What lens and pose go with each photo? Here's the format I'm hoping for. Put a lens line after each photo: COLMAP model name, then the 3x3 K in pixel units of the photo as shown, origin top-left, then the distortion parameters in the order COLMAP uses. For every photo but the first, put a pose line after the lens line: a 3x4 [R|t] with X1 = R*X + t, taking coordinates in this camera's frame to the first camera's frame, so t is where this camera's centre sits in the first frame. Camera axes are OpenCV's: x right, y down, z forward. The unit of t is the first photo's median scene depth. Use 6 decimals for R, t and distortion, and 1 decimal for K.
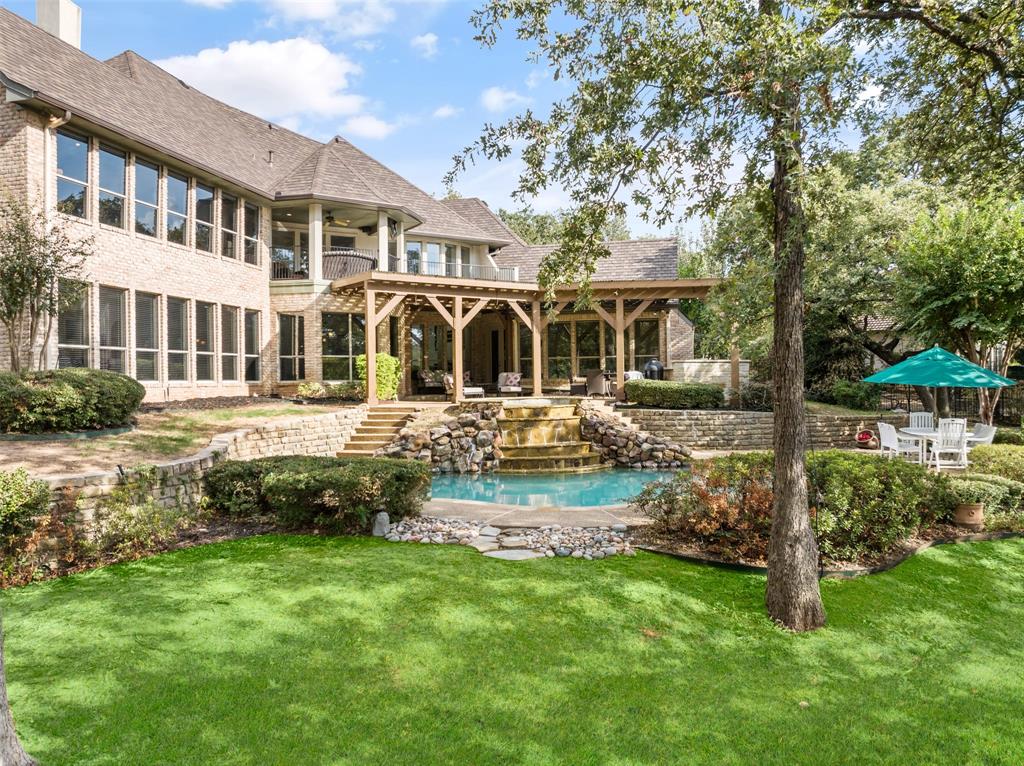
lens RADIAL K [[786.2, 0, 512.0], [0, 786.2, 383.0], [0, 0, 1]] dist [0.002277, 0.000613]
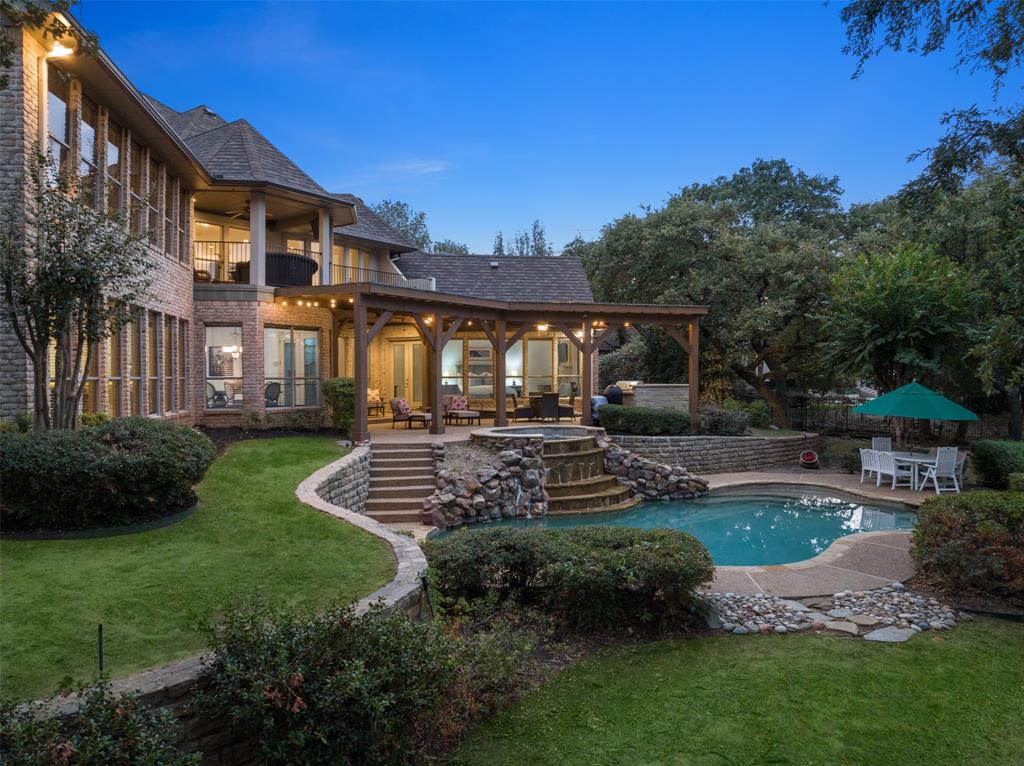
lens RADIAL K [[786.2, 0, 512.0], [0, 786.2, 383.0], [0, 0, 1]] dist [0.002277, 0.000613]
pose [[0.913969, 0.003673, 0.405767, -0.400979], [-0.006495, 0.999963, 0.005580, -0.041697], [-0.405732, -0.007735, 0.913960, 0.175491]]
